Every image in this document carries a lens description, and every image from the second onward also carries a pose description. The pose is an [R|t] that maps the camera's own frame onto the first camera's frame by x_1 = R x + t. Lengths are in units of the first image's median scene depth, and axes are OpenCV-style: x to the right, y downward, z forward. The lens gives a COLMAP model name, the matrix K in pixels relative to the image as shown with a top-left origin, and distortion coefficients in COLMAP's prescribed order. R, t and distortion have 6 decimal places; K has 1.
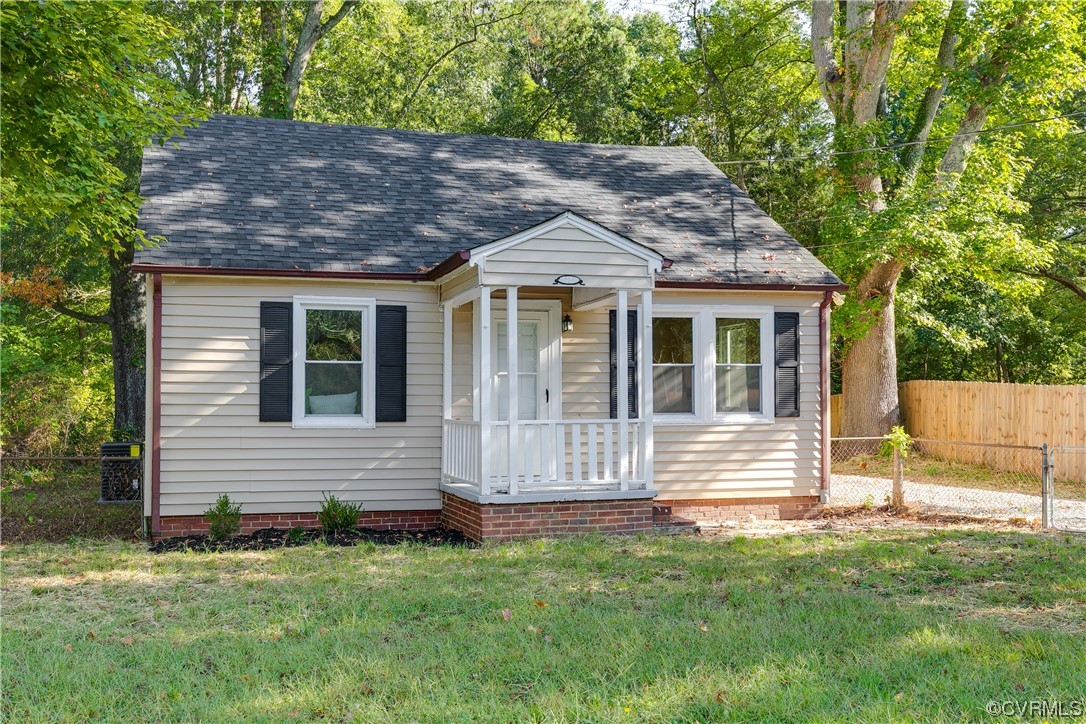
lens RADIAL K [[1081.4, 0, 542.9], [0, 1081.4, 360.7], [0, 0, 1]] dist [0.007602, 0.000000]
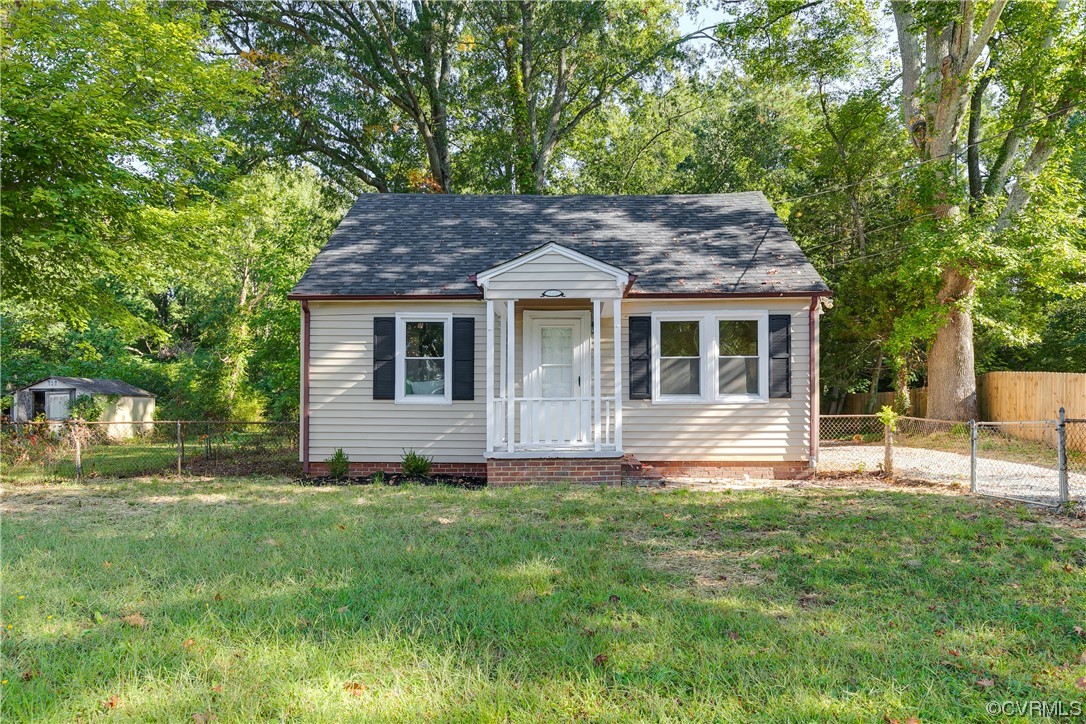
lens RADIAL K [[762.8, 0, 542.7], [0, 762.8, 366.6], [0, 0, 1]] dist [-0.000566, -0.003464]
pose [[0.955640, -0.010700, -0.294344, 0.230649], [0.011424, 0.999934, 0.000741, 0.012261], [0.294317, -0.004071, 0.955699, 0.072817]]
